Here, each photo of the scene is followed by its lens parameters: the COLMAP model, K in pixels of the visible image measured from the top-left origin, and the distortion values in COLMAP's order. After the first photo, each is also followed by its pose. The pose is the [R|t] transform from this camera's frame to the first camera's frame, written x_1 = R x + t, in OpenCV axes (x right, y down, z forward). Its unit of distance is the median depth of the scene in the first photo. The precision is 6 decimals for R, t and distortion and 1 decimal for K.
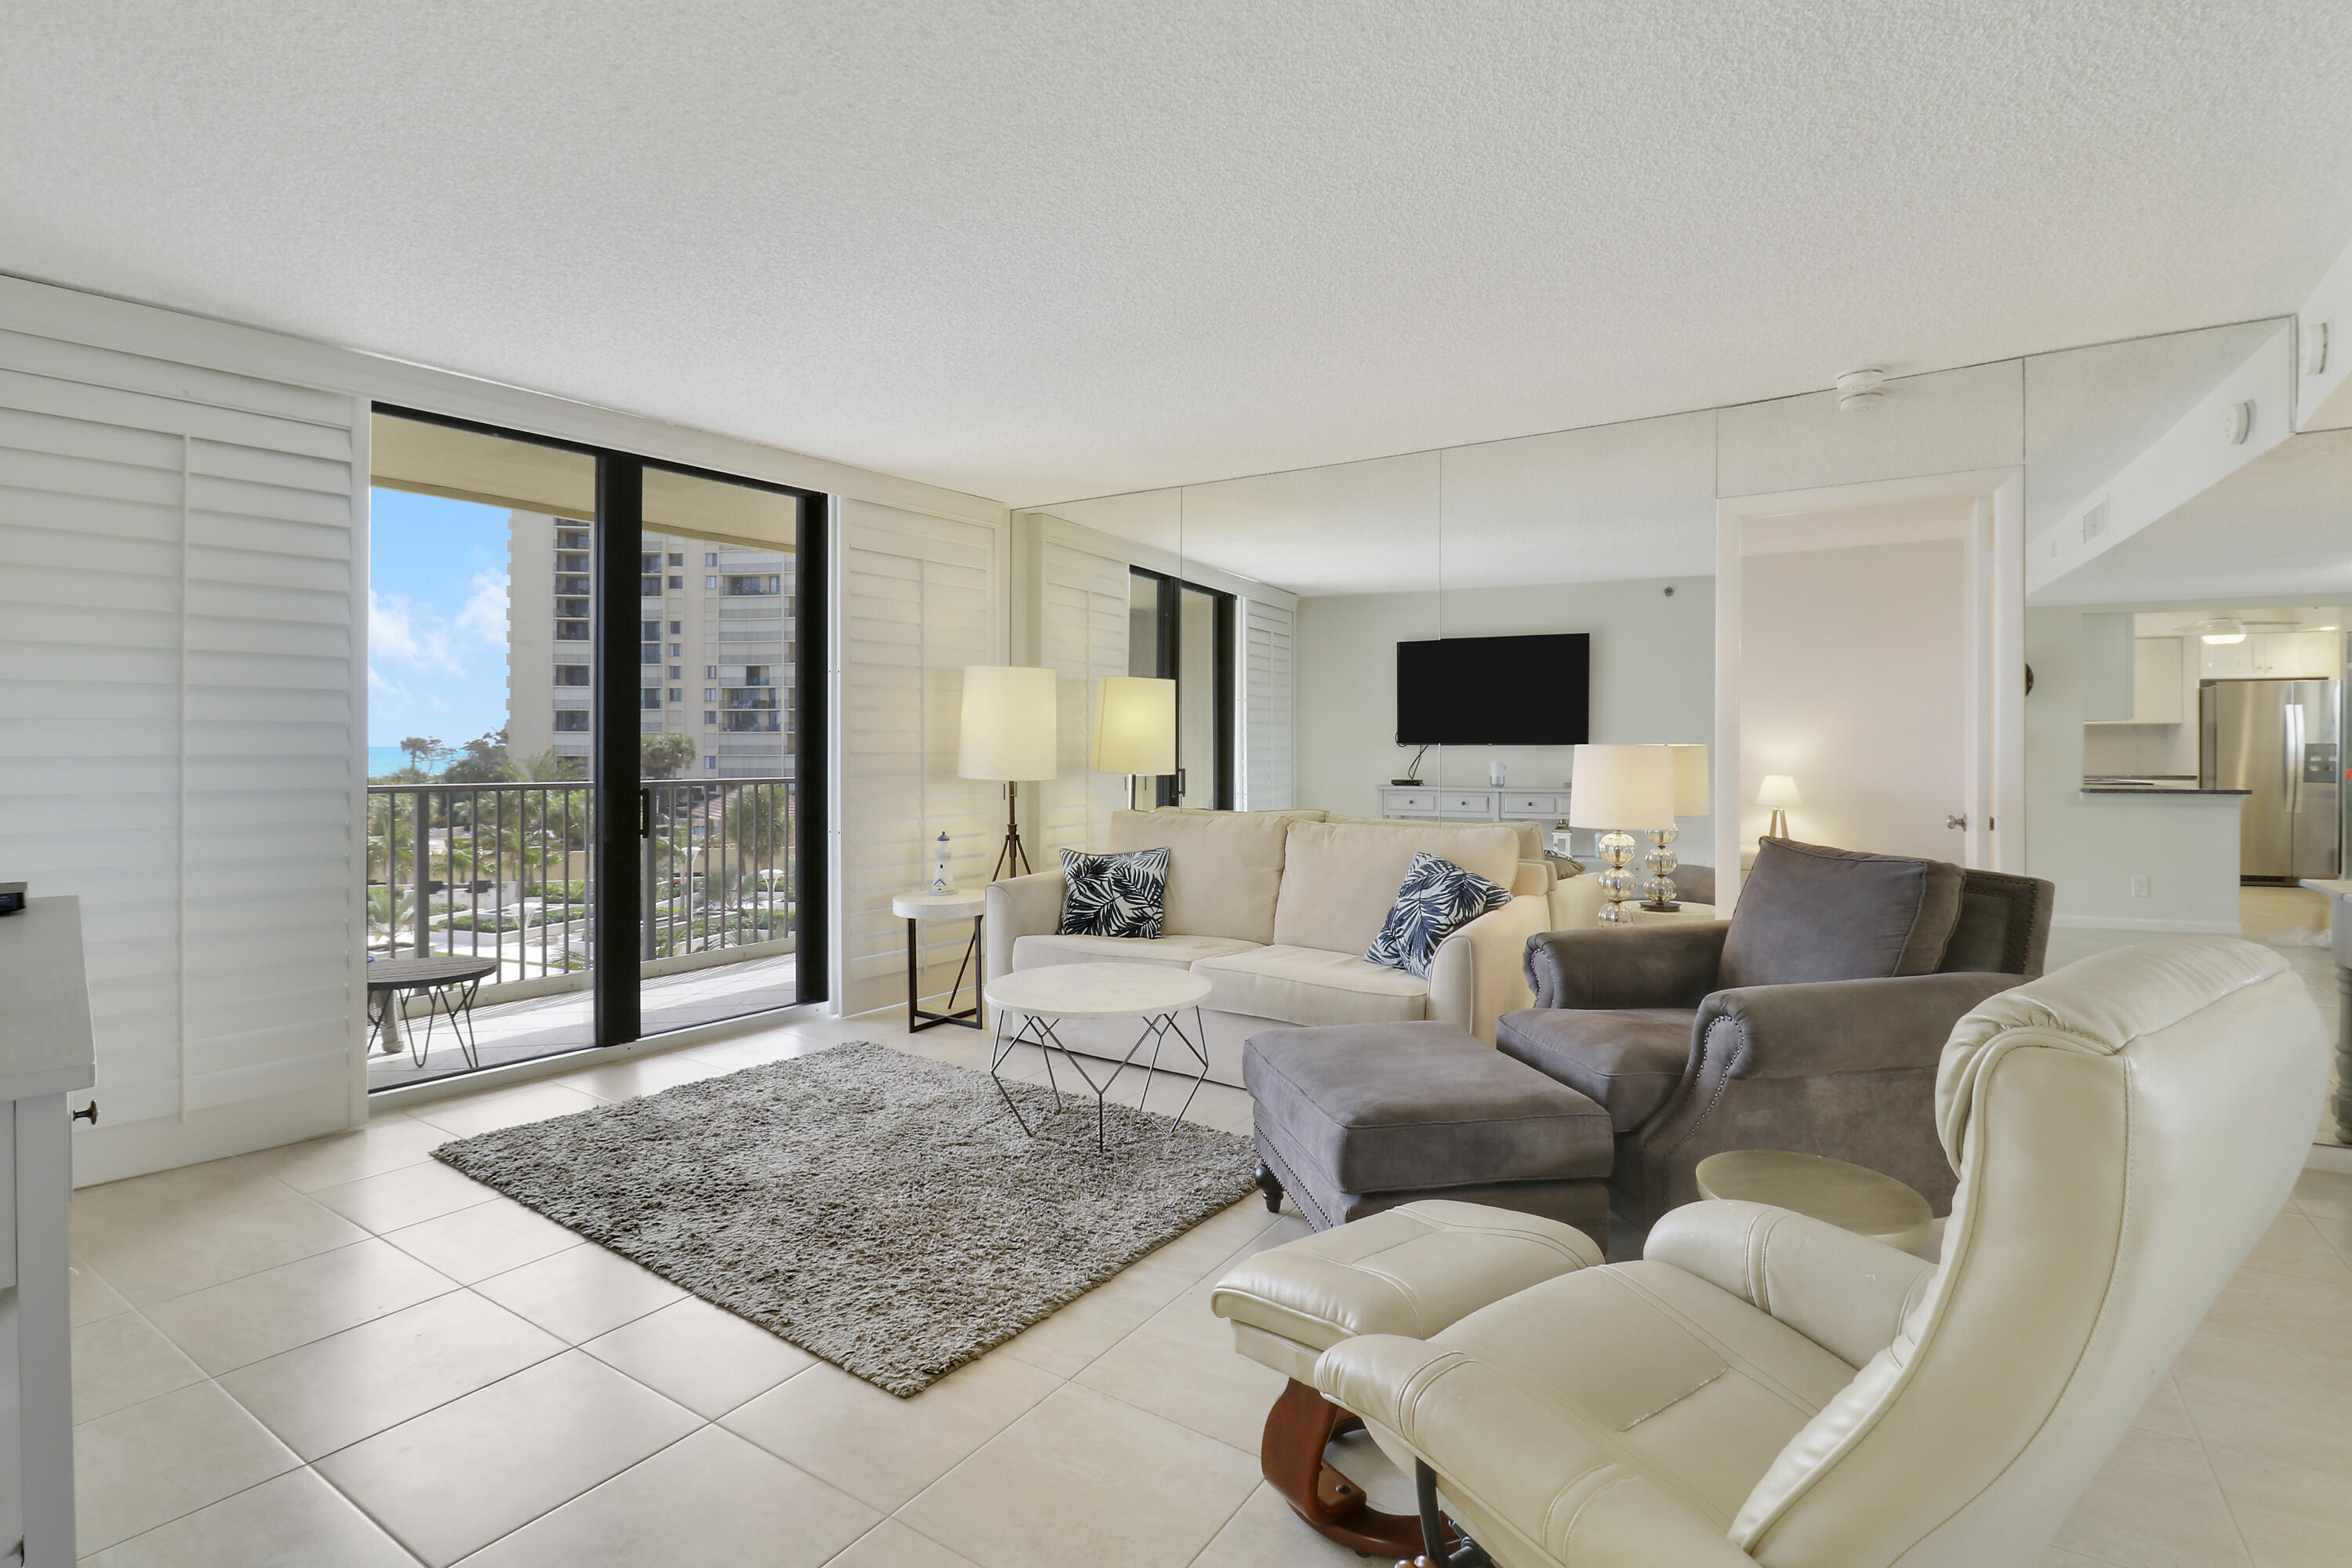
lens RADIAL K [[1134.0, 0, 1190.6], [0, 1134.0, 772.7], [0, 0, 1]] dist [0.005392, -0.013209]
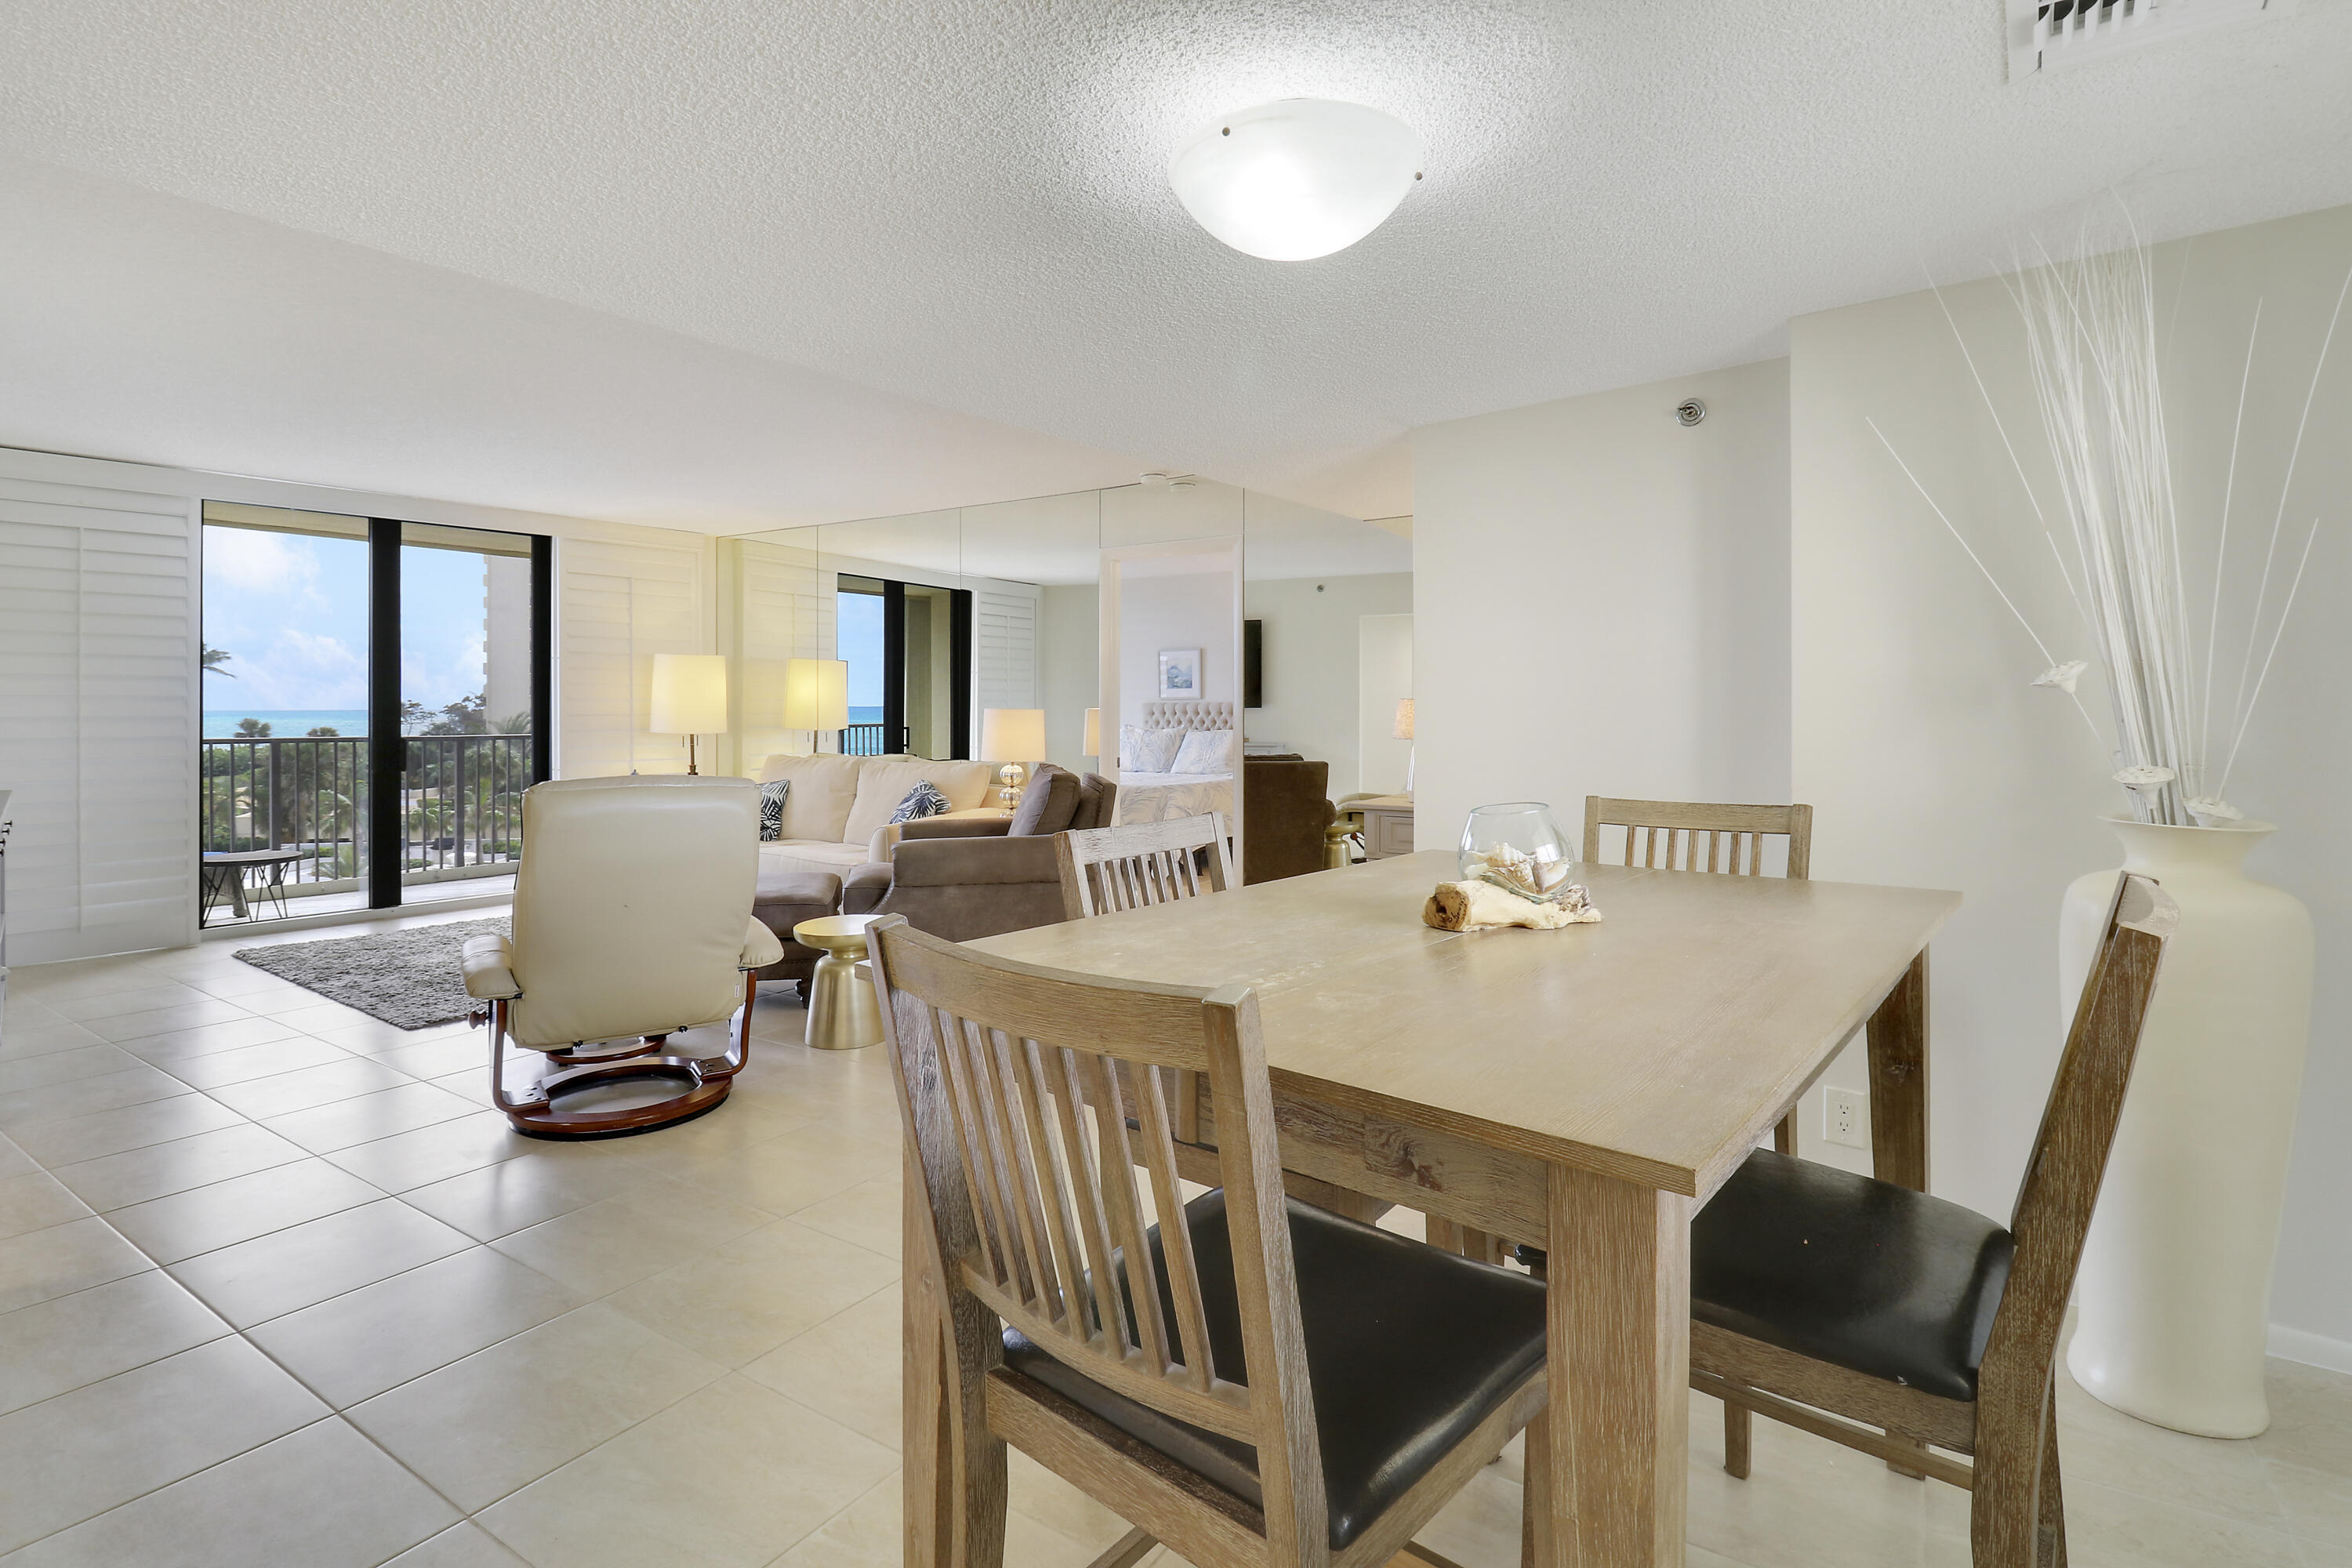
lens RADIAL K [[1101.1, 0, 1181.2], [0, 1101.1, 729.9], [0, 0, 1]] dist [-0.003294, -0.011038]
pose [[0.999795, -0.000498, 0.020228, 0.467848], [0.000598, 0.999988, -0.004932, 0.010444], [-0.020225, 0.004943, 0.999783, -0.424519]]
